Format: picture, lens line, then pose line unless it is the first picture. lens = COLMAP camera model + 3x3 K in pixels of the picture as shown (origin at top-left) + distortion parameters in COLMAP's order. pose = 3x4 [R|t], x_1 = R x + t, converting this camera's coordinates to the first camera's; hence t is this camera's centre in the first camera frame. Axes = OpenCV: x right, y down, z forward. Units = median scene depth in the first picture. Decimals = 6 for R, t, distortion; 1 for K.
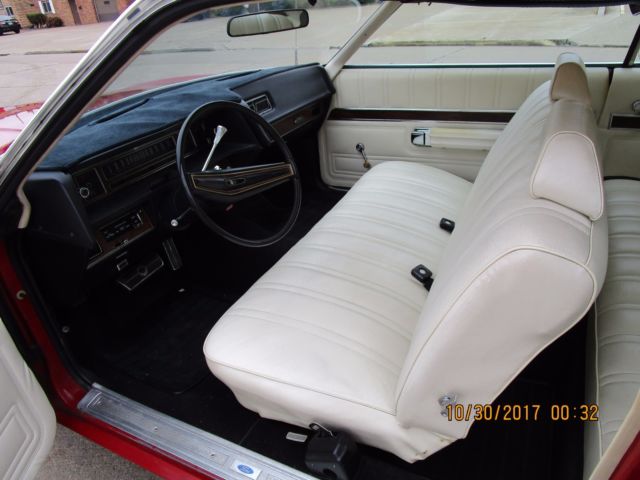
lens RADIAL K [[456.6, 0, 315.9], [0, 456.6, 248.8], [0, 0, 1]] dist [-0.057227, 0.039127]
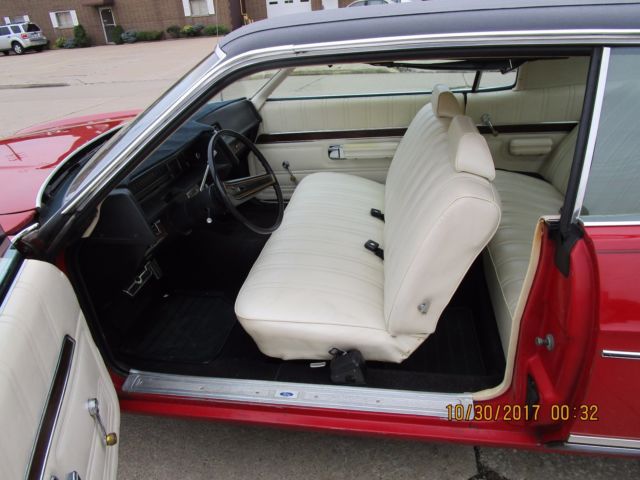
lens RADIAL K [[456.6, 0, 315.9], [0, 456.6, 248.8], [0, 0, 1]] dist [-0.057227, 0.039127]
pose [[0.957735, -0.121665, 0.260656, -0.203575], [0.135804, 0.990049, -0.036869, 0.064080], [-0.253576, 0.070709, 0.964728, -0.201844]]
